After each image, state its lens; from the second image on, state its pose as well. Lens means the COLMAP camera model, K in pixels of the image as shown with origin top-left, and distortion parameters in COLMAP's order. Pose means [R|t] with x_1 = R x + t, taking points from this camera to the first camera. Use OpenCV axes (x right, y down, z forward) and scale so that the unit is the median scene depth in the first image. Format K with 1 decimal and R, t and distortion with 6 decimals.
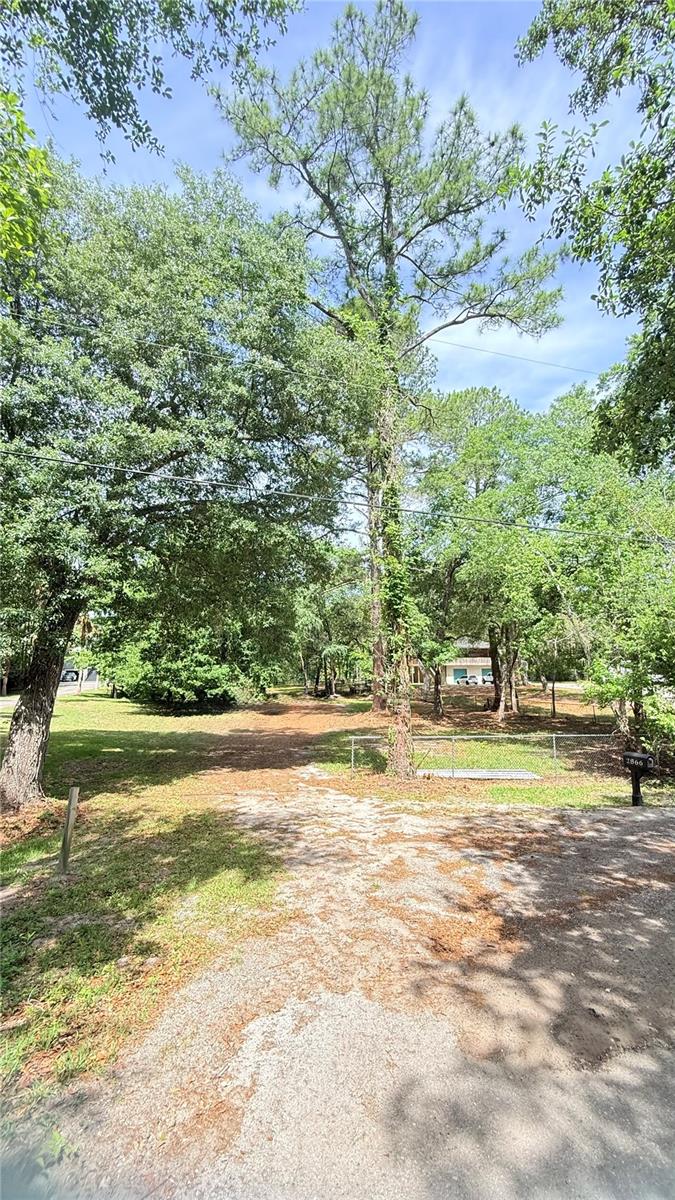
lens RADIAL K [[478.3, 0, 337.5], [0, 478.3, 600.0], [0, 0, 1]] dist [-0.000657, -0.000100]
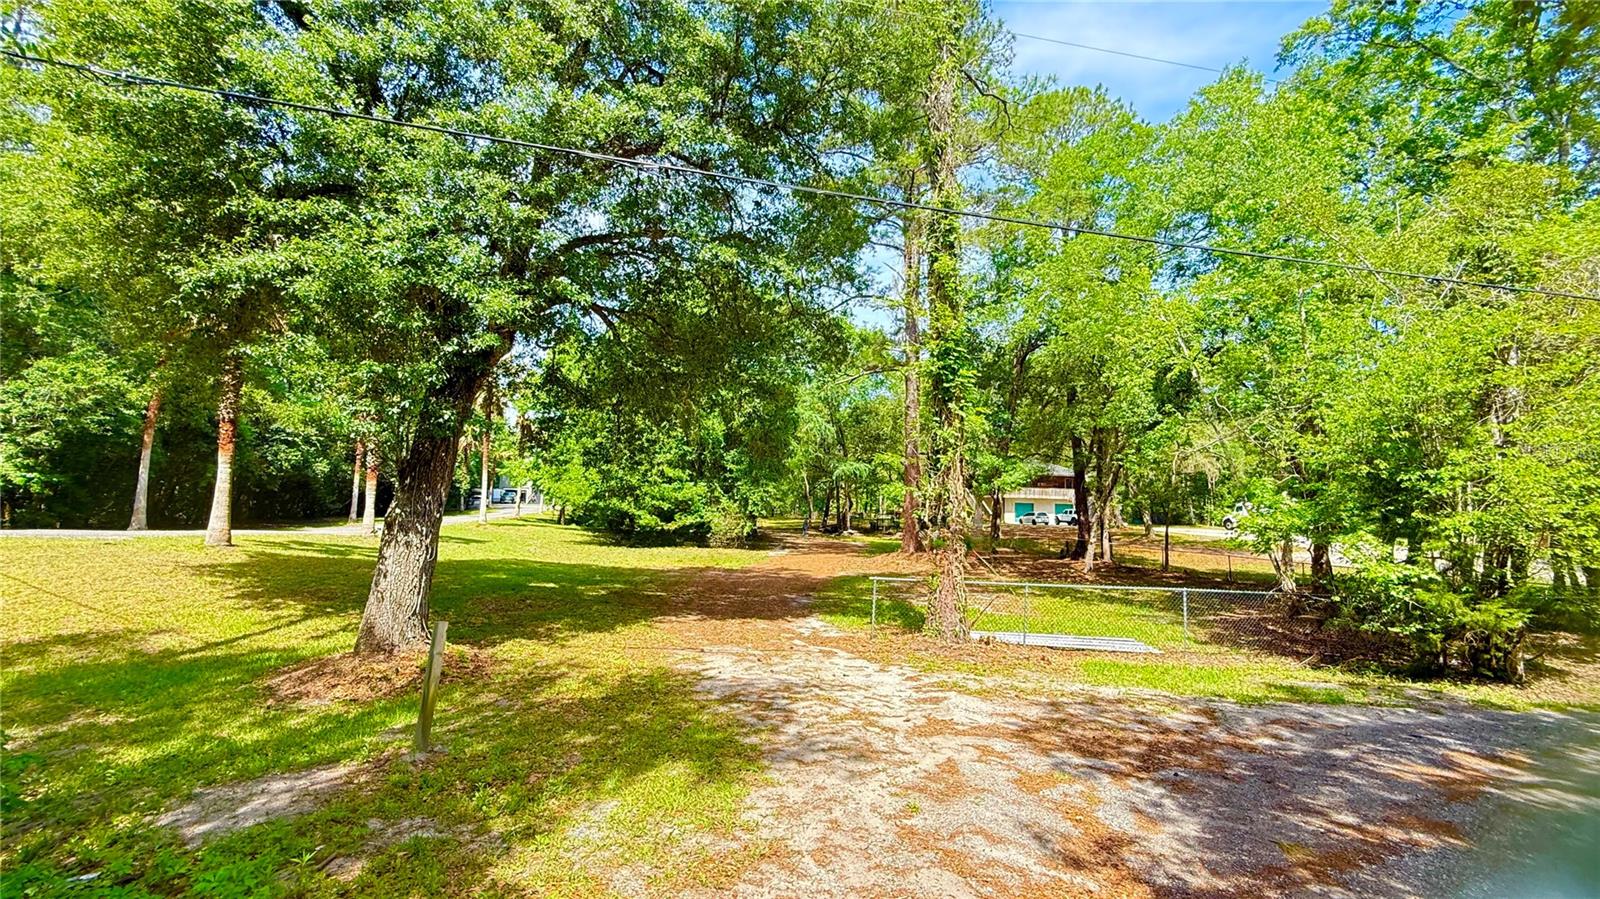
lens RADIAL K [[637.7, 0, 799.0], [0, 637.7, 450.8], [0, 0, 1]] dist [-0.000657, -0.000100]
pose [[0.995780, 0.025254, -0.088226, -0.000137], [-0.019422, 0.997607, 0.066353, 0.036026], [0.089690, -0.064359, 0.993888, 0.076362]]
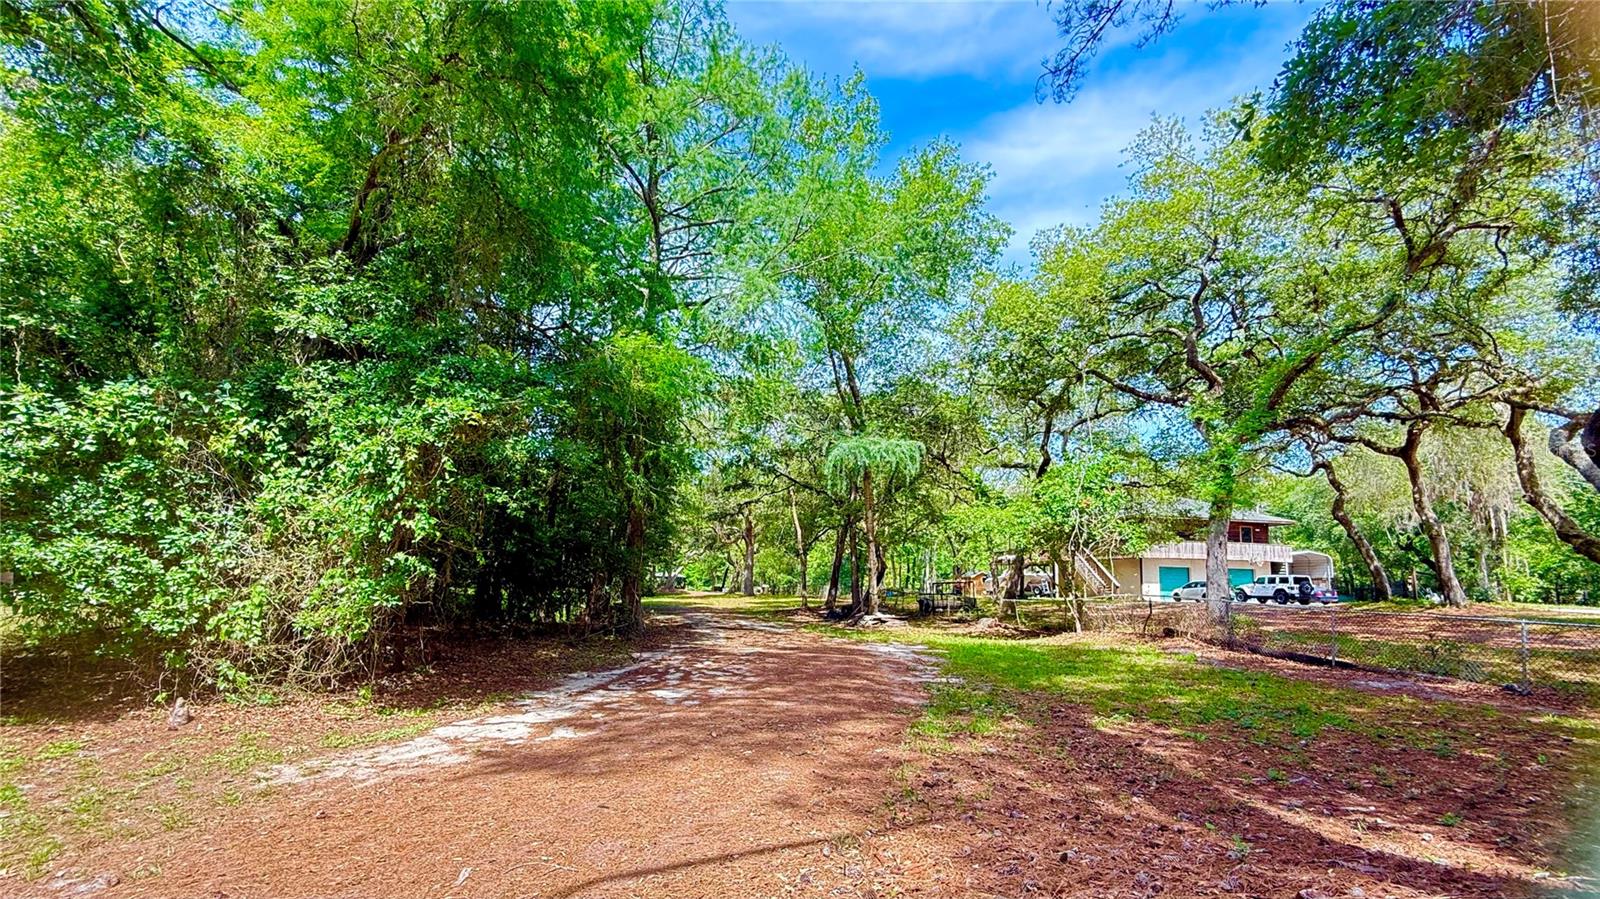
lens RADIAL K [[637.7, 0, 799.0], [0, 637.7, 450.8], [0, 0, 1]] dist [-0.000657, -0.000100]
pose [[0.989282, -0.003562, -0.145977, 0.016427], [-0.005456, 0.998103, -0.061325, 0.331889], [0.145918, 0.061464, 0.987385, 1.620511]]
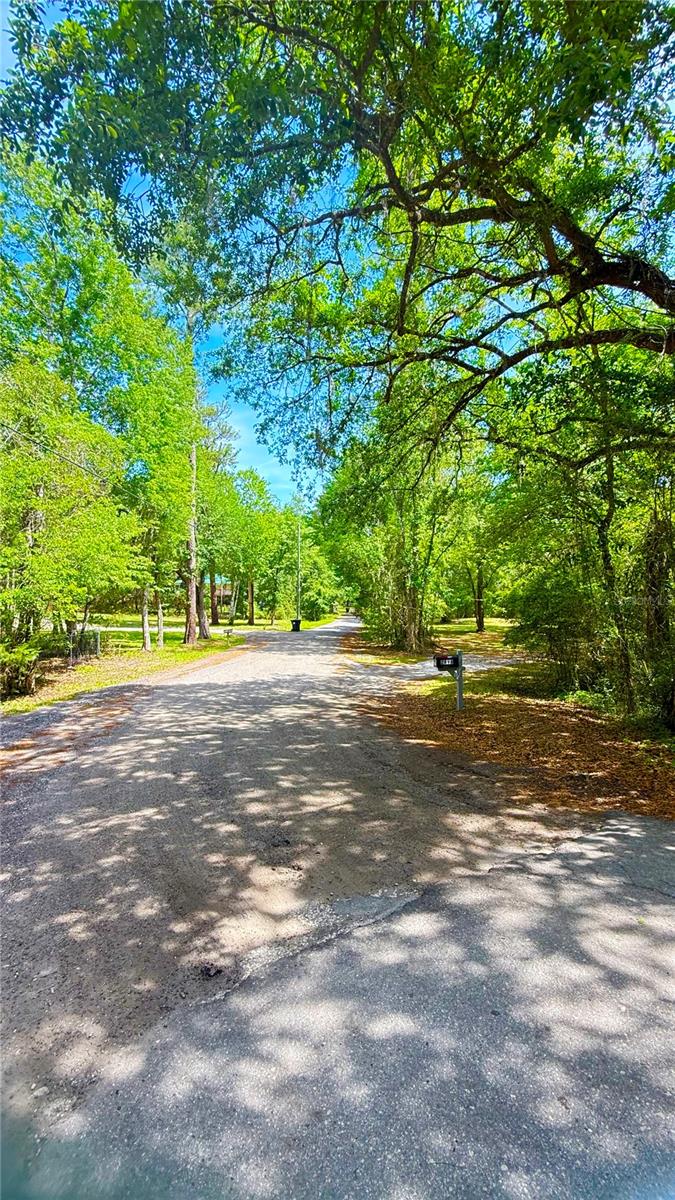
lens RADIAL K [[478.3, 0, 337.5], [0, 478.3, 600.0], [0, 0, 1]] dist [-0.000657, -0.000100]
pose [[0.256493, 0.009004, 0.966504, 0.033769], [-0.155389, 0.987334, 0.032039, 0.042122], [-0.953974, -0.158402, 0.254643, 0.104516]]
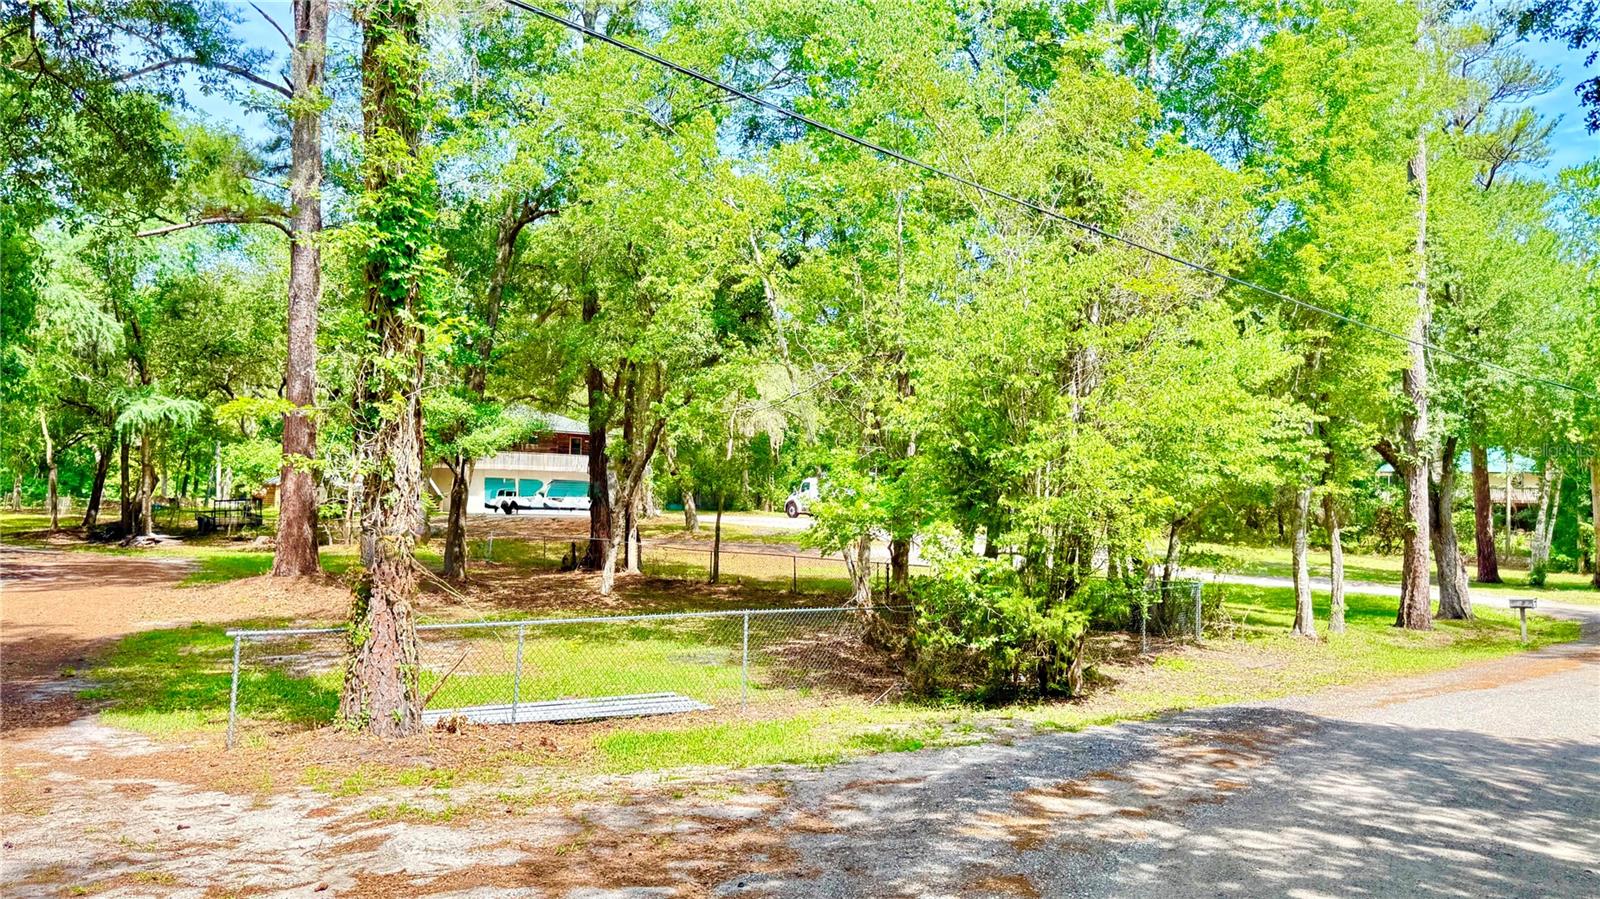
lens RADIAL K [[1124.6, 0, 808.0], [0, 1124.6, 451.4], [0, 0, 1]] dist [0.095522, -0.147922]
pose [[0.867218, 0.044870, 0.495903, -0.019451], [-0.101481, 0.990955, 0.087803, 0.028034], [-0.487478, -0.126469, 0.863928, 0.064429]]
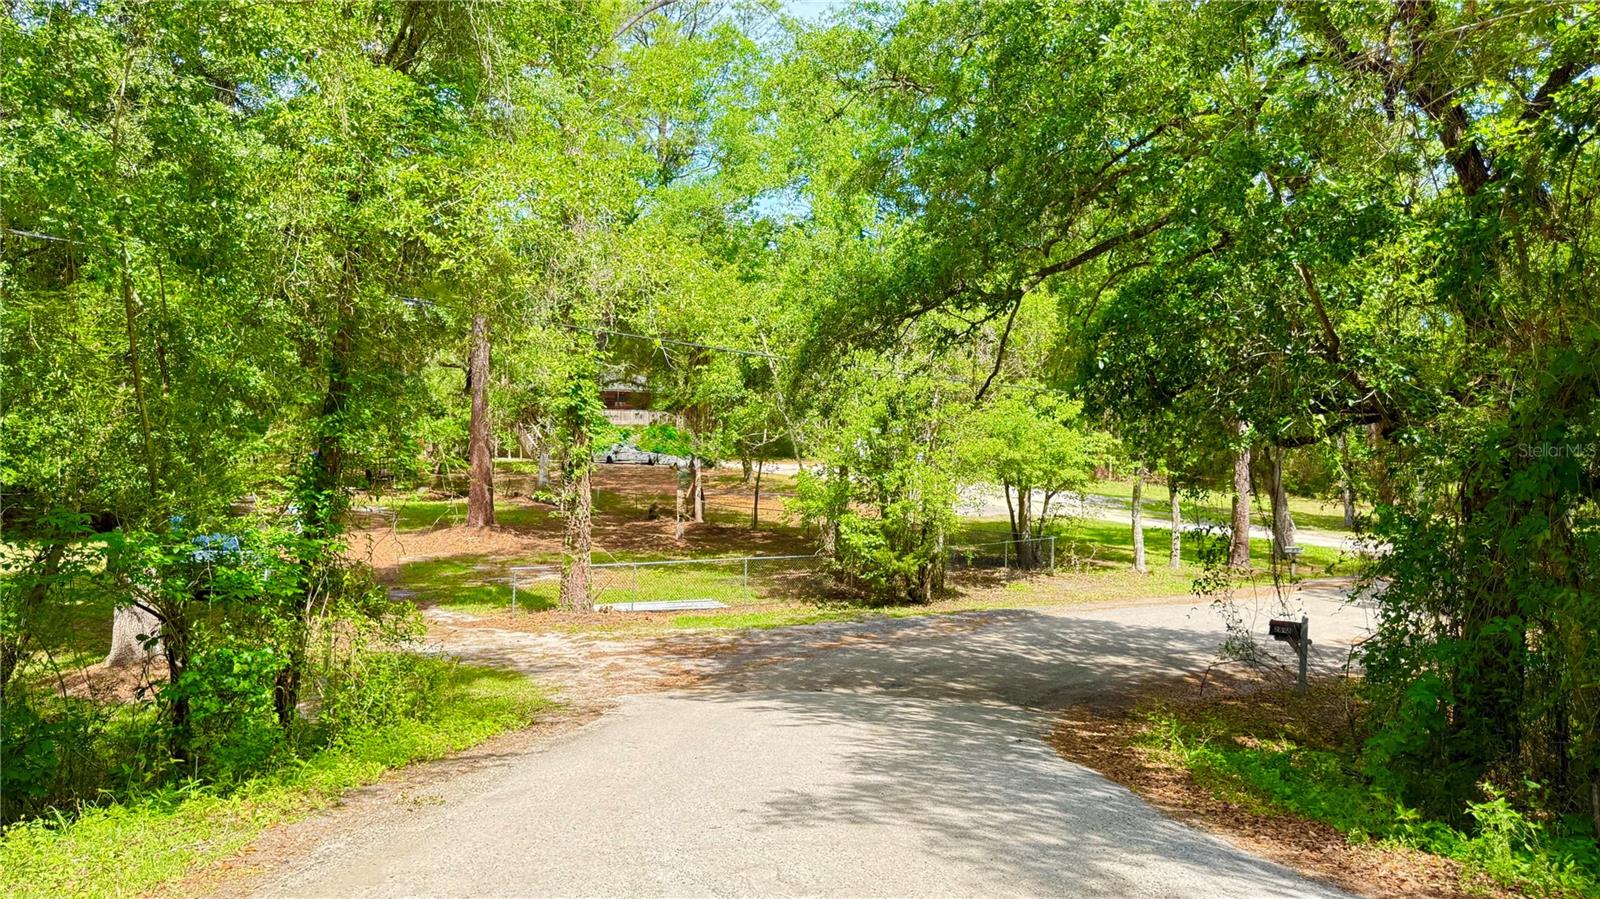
lens RADIAL K [[1124.6, 0, 808.0], [0, 1124.6, 451.4], [0, 0, 1]] dist [0.095522, -0.147922]
pose [[0.899057, 0.012100, 0.437665, -0.264858], [-0.090289, 0.983256, 0.158290, -0.185620], [-0.428422, -0.181828, 0.885095, -0.632344]]
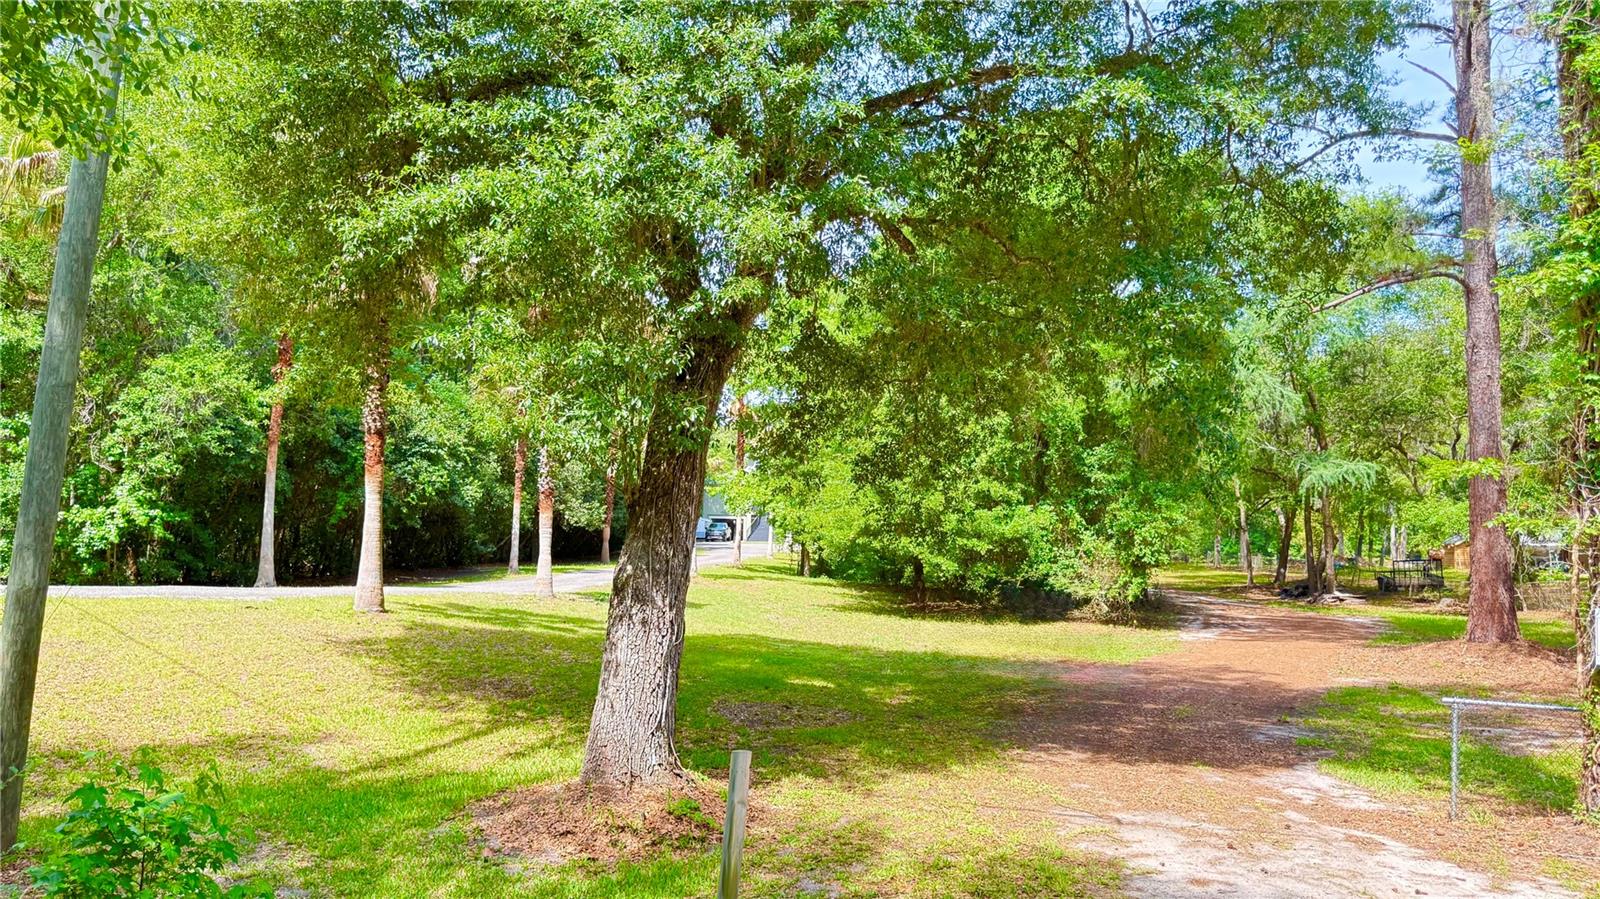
lens RADIAL K [[1123.6, 0, 802.5], [0, 1123.6, 458.9], [0, 0, 1]] dist [0.098930, -0.148903]
pose [[0.908535, -0.002825, -0.417800, -0.036300], [0.037741, 0.996444, 0.075332, 0.026860], [0.416101, -0.084209, 0.905411, 0.062008]]
